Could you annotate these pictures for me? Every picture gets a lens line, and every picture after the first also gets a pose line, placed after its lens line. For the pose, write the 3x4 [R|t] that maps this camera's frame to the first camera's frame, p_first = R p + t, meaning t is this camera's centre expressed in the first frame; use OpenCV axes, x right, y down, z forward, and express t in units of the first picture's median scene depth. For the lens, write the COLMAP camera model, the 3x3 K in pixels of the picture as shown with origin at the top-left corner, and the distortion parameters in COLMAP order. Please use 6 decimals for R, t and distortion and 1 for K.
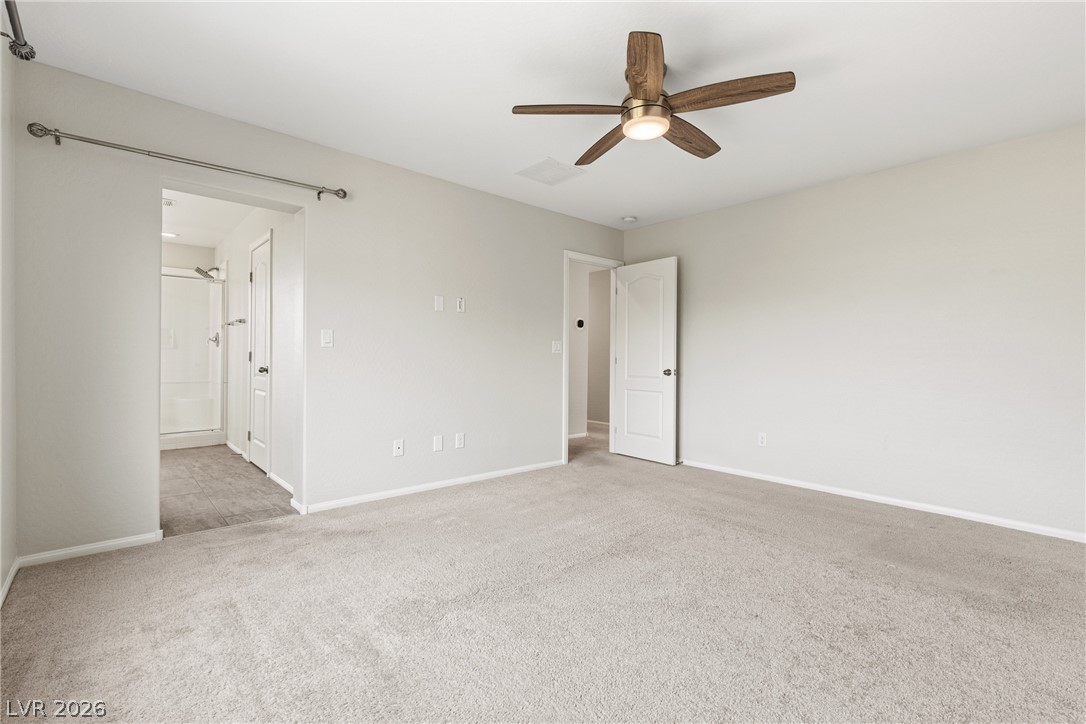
lens RADIAL K [[485.3, 0, 541.6], [0, 485.3, 361.4], [0, 0, 1]] dist [0.002301, -0.000096]
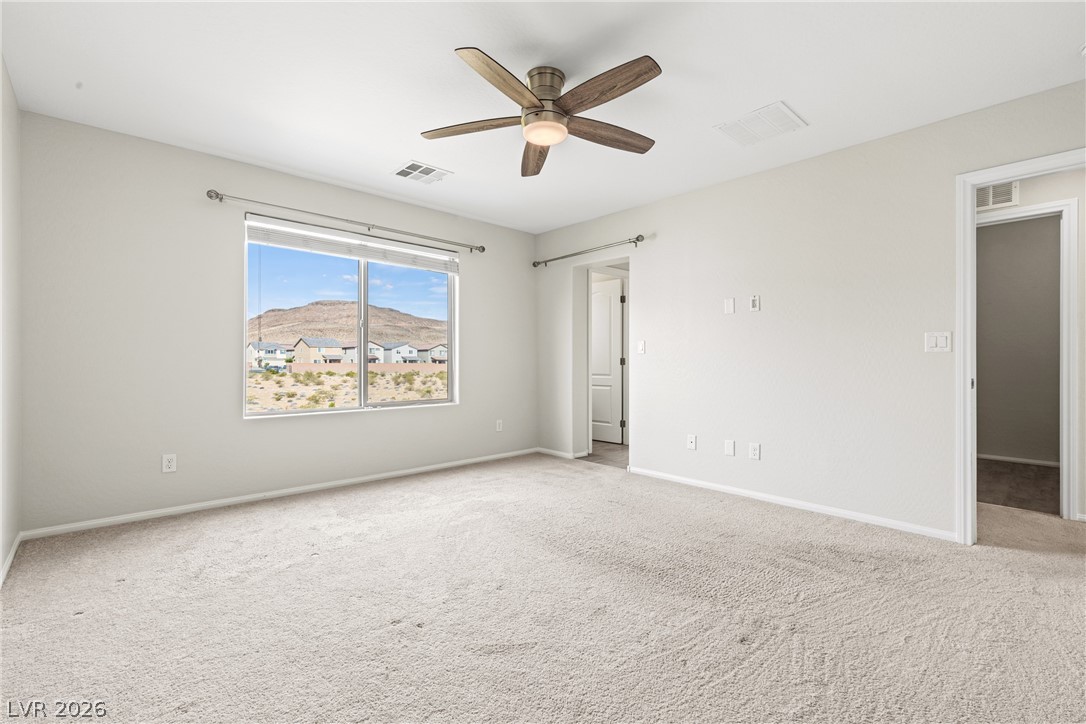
lens RADIAL K [[485.3, 0, 548.4], [0, 485.3, 357.6], [0, 0, 1]] dist [0.002301, -0.000096]
pose [[0.012150, -0.004743, -0.999915, 0.771385], [0.000514, 0.999989, -0.004737, -0.009832], [0.999926, -0.000456, 0.012152, 0.617068]]
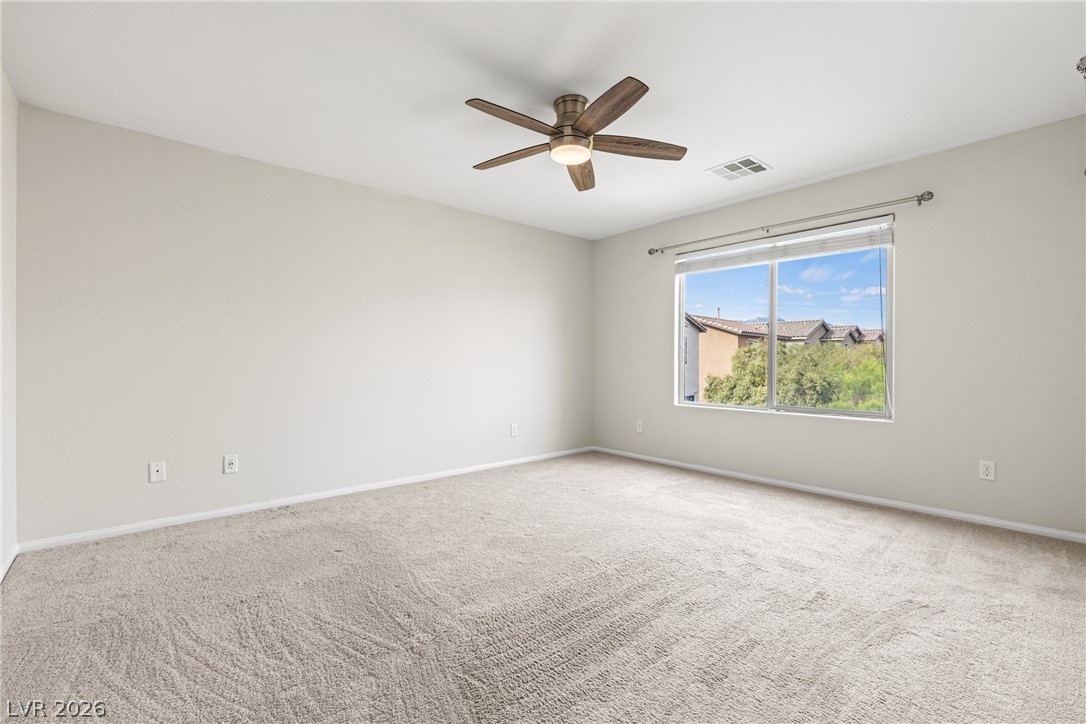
lens RADIAL K [[485.3, 0, 549.7], [0, 485.3, 366.1], [0, 0, 1]] dist [0.002301, -0.000096]
pose [[-0.999791, 0.002574, 0.020305, 0.141521], [0.002711, 0.999974, 0.006735, -0.010164], [-0.020287, 0.006789, -0.999771, 1.328641]]
